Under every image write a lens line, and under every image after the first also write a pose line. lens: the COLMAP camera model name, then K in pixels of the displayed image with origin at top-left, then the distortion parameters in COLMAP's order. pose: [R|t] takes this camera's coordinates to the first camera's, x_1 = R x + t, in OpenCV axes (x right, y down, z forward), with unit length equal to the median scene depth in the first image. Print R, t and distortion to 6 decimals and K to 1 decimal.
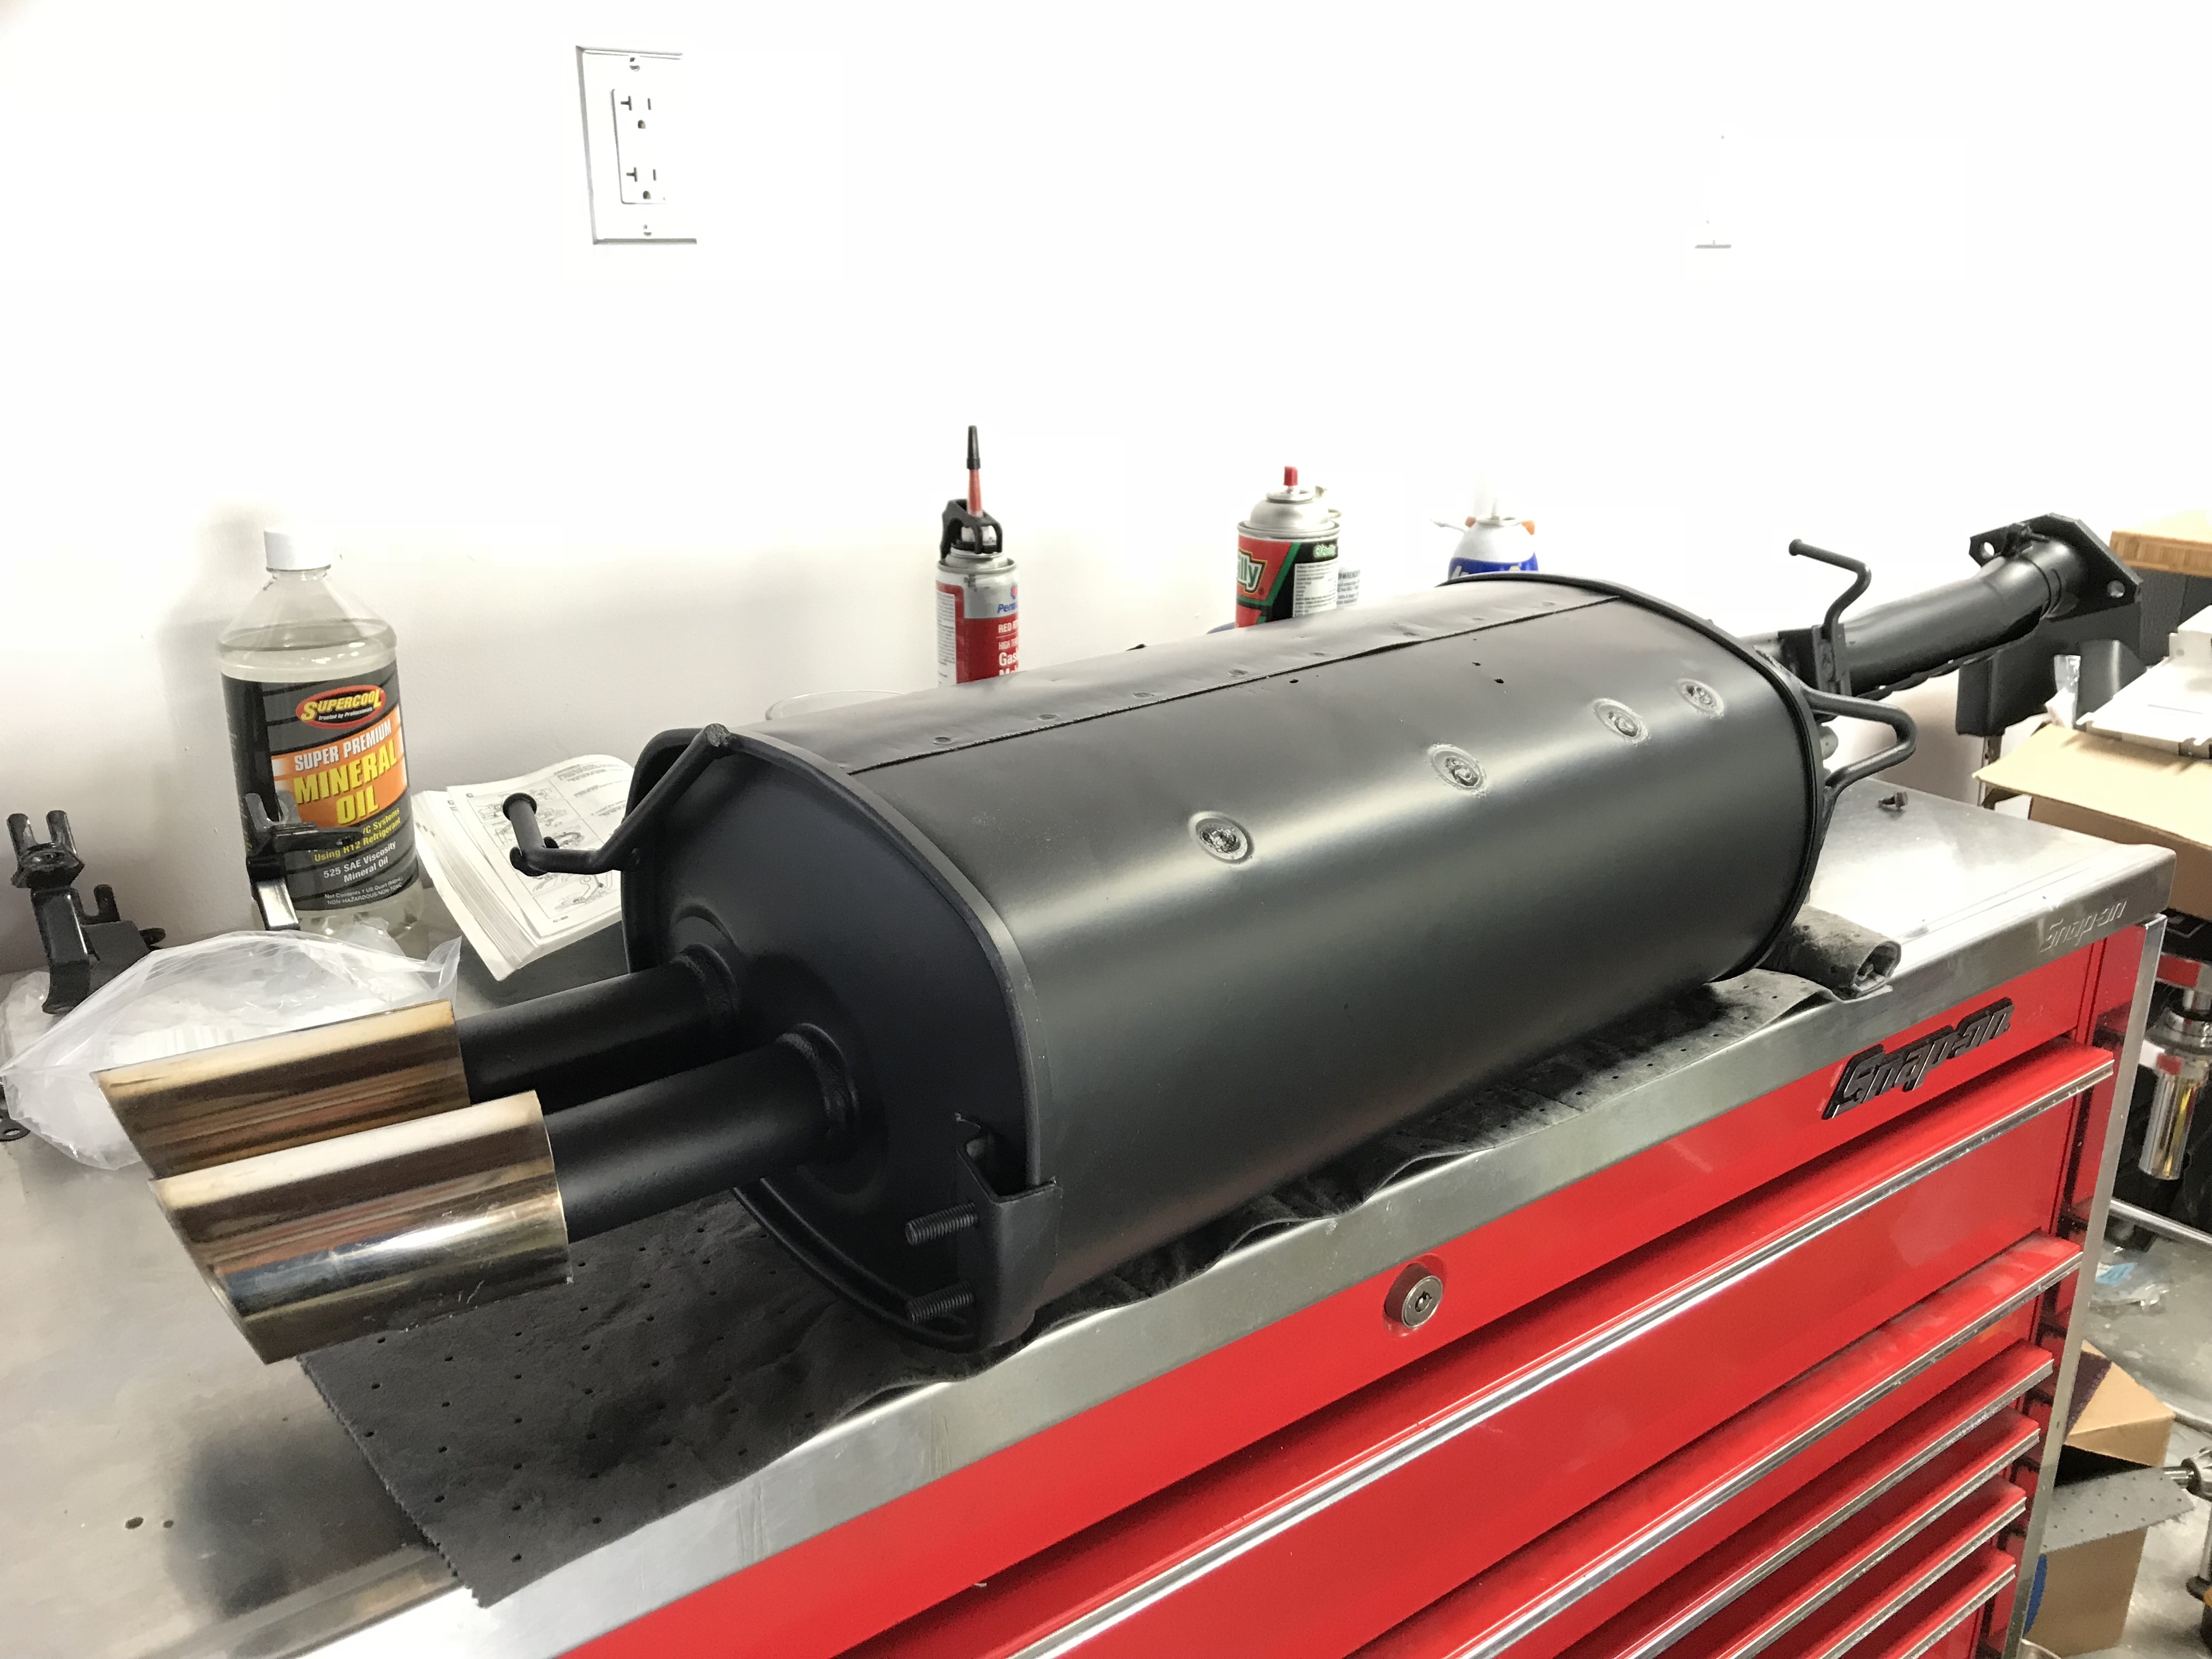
lens RADIAL K [[1797.7, 0, 1105.9], [0, 1797.7, 830.3], [0, 0, 1]] dist [0.001737, -0.000377]
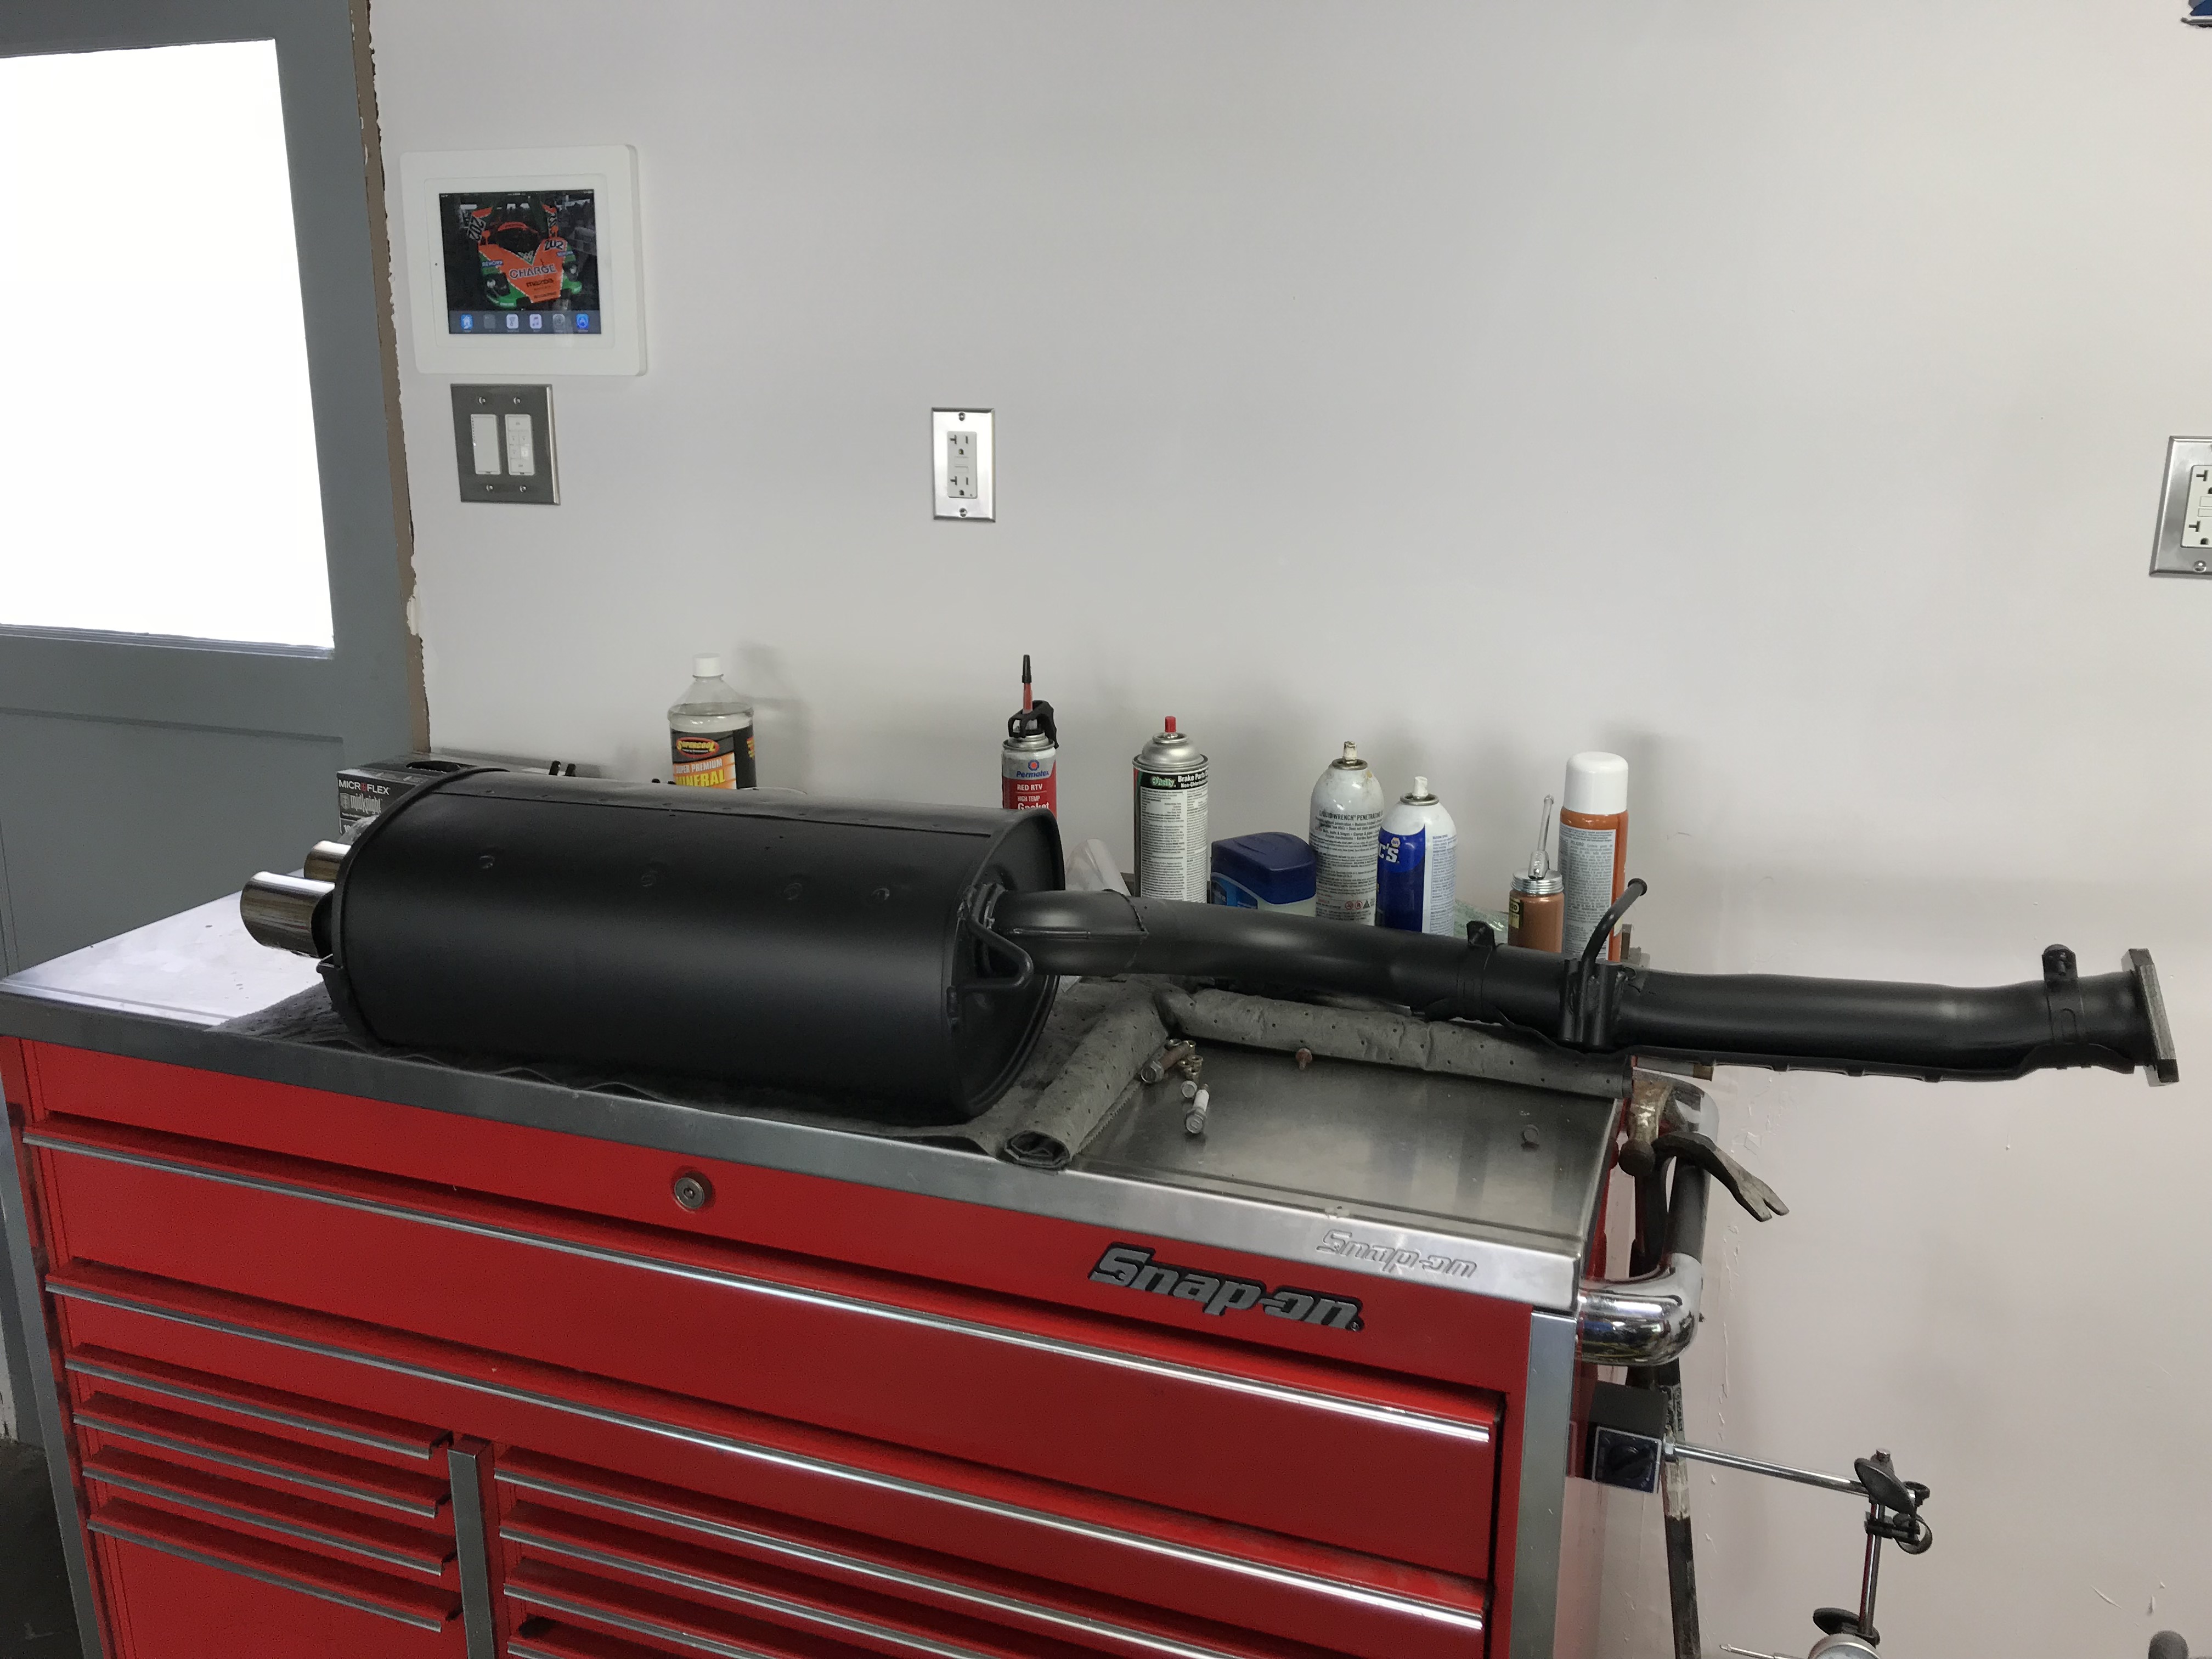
lens RADIAL K [[1797.7, 0, 1106.2], [0, 1797.7, 827.1], [0, 0, 1]] dist [0.001737, -0.000377]
pose [[0.524026, 0.223547, -0.821842, 1.242001], [-0.264891, 0.959861, 0.092188, -0.242903], [0.809463, 0.169390, 0.562208, 0.222924]]
